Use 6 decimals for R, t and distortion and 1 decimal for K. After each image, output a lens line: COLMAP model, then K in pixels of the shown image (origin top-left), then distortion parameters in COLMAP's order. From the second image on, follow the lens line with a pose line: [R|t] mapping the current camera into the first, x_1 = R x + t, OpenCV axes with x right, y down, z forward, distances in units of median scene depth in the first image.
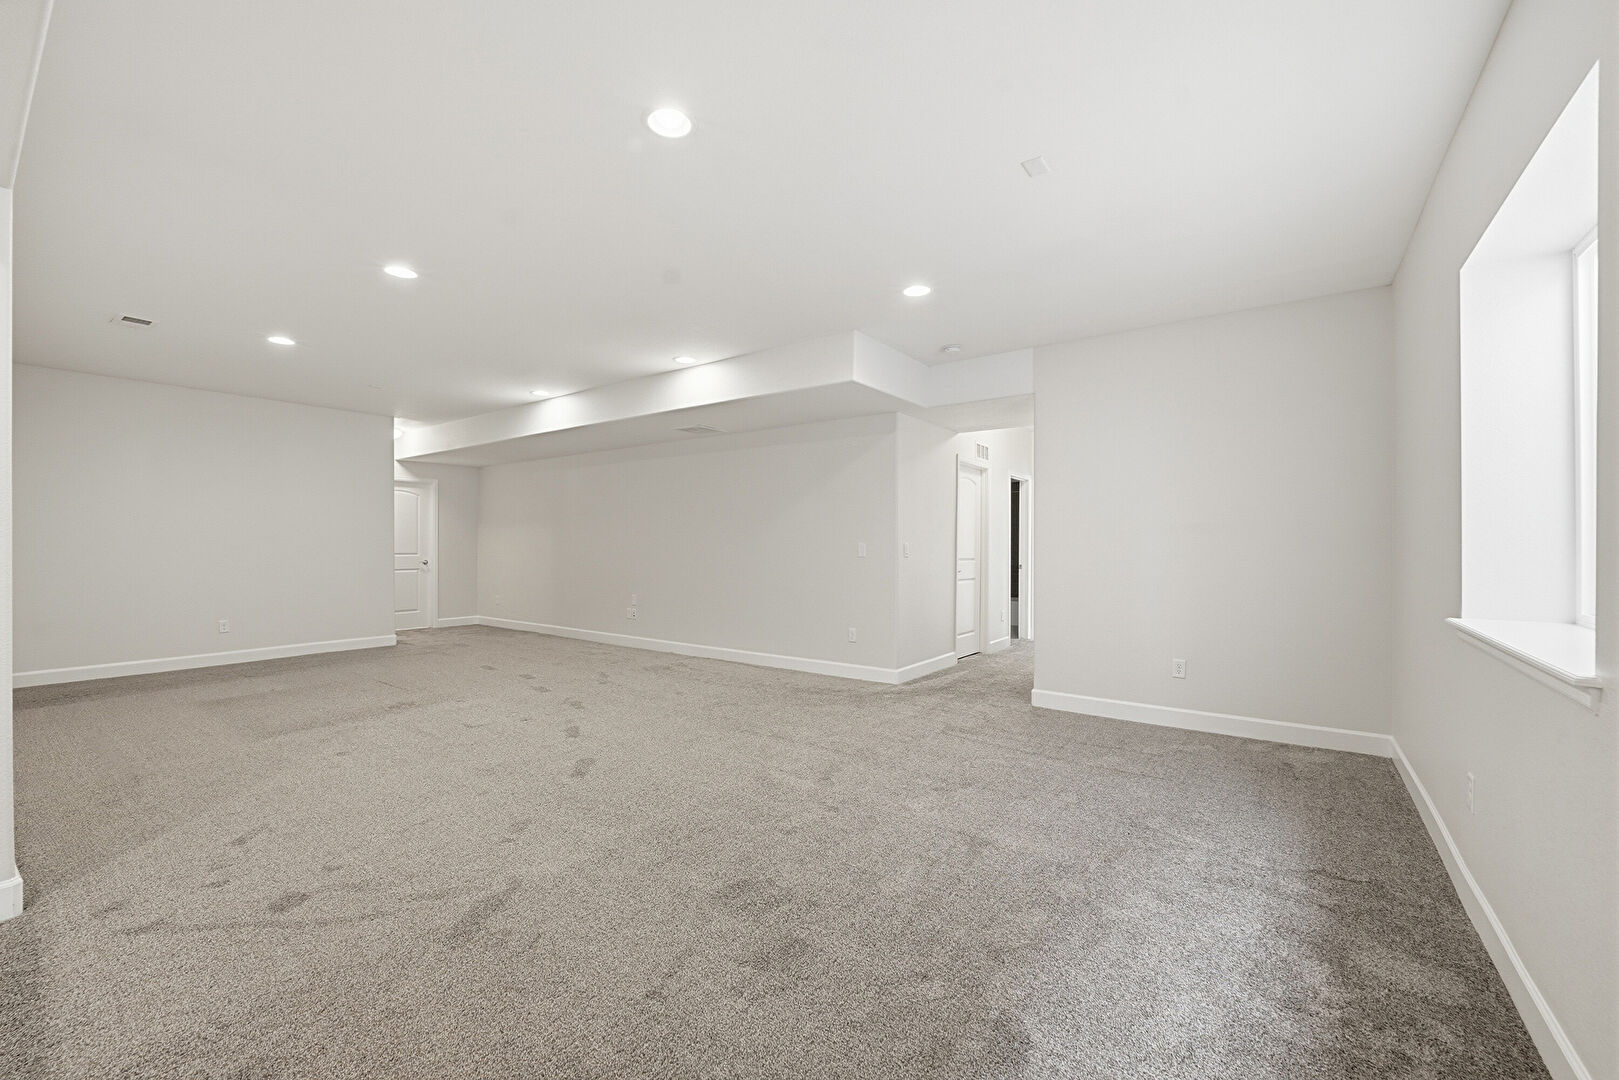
lens RADIAL K [[658.7, 0, 798.8], [0, 658.7, 540.1], [0, 0, 1]] dist [-0.001391, -0.000048]
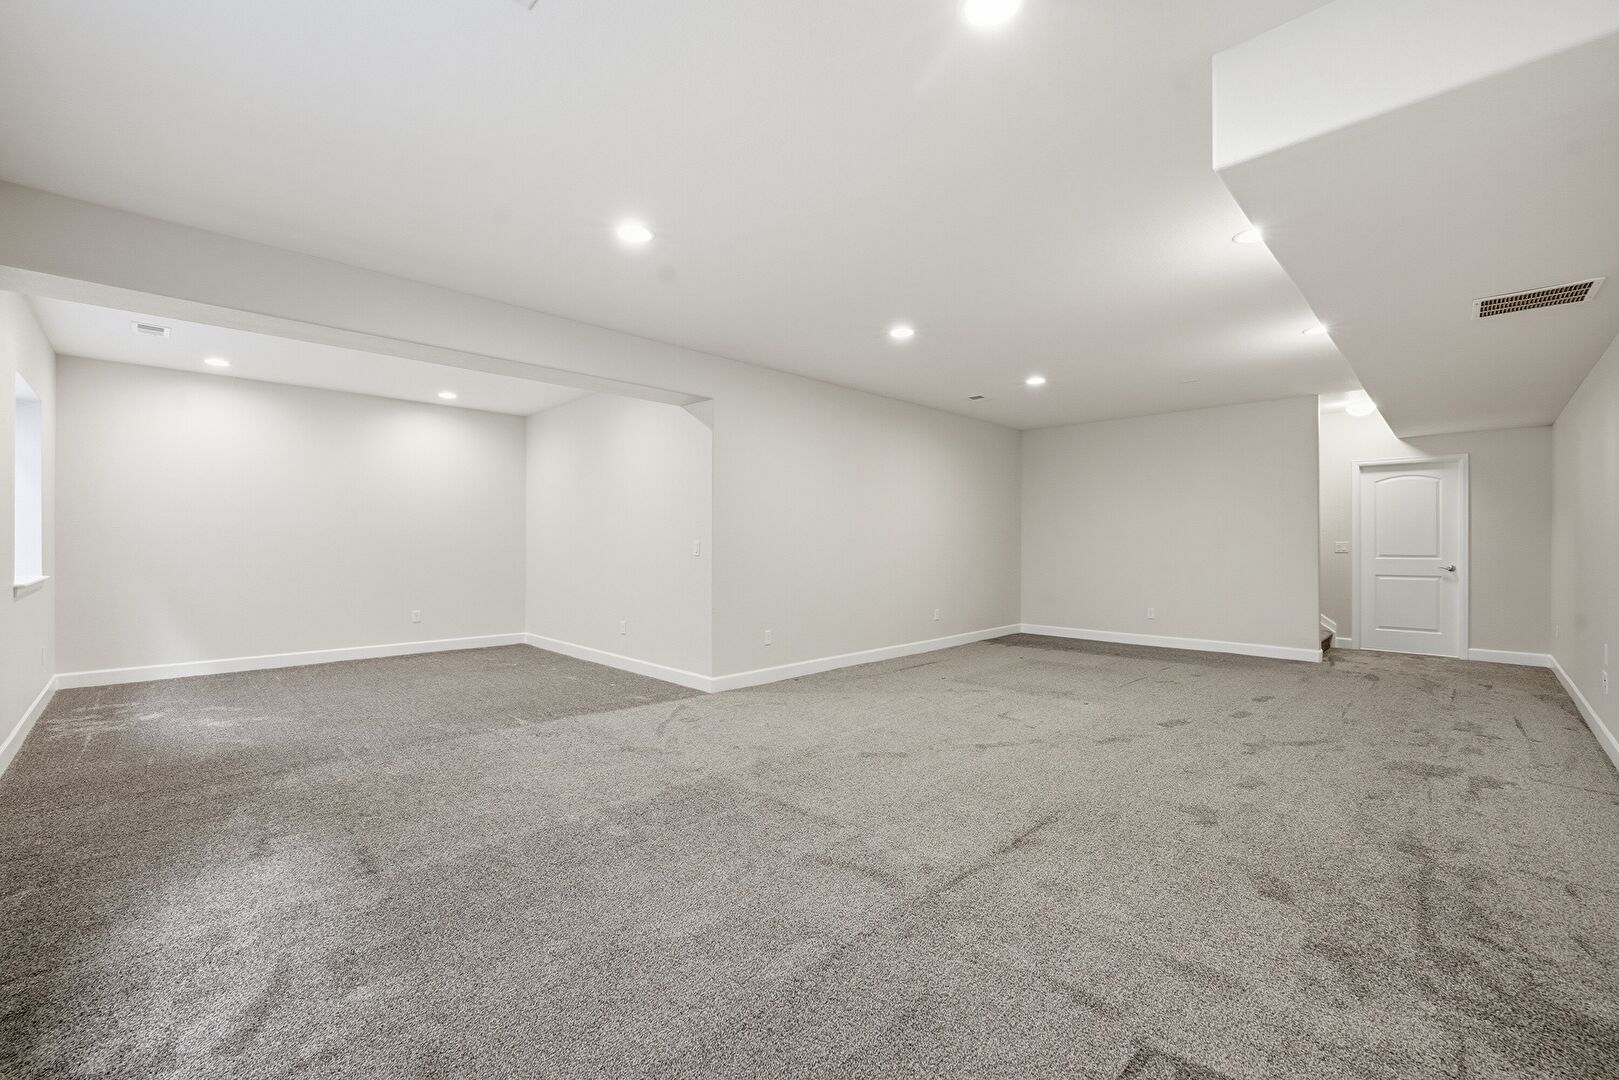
lens RADIAL K [[658.7, 0, 794.0], [0, 658.7, 542.2], [0, 0, 1]] dist [-0.001391, -0.000048]
pose [[-0.156844, 0.000988, -0.987623, 0.531826], [0.003656, 0.999993, 0.000420, 0.002600], [0.987617, -0.003544, -0.156847, 0.741915]]
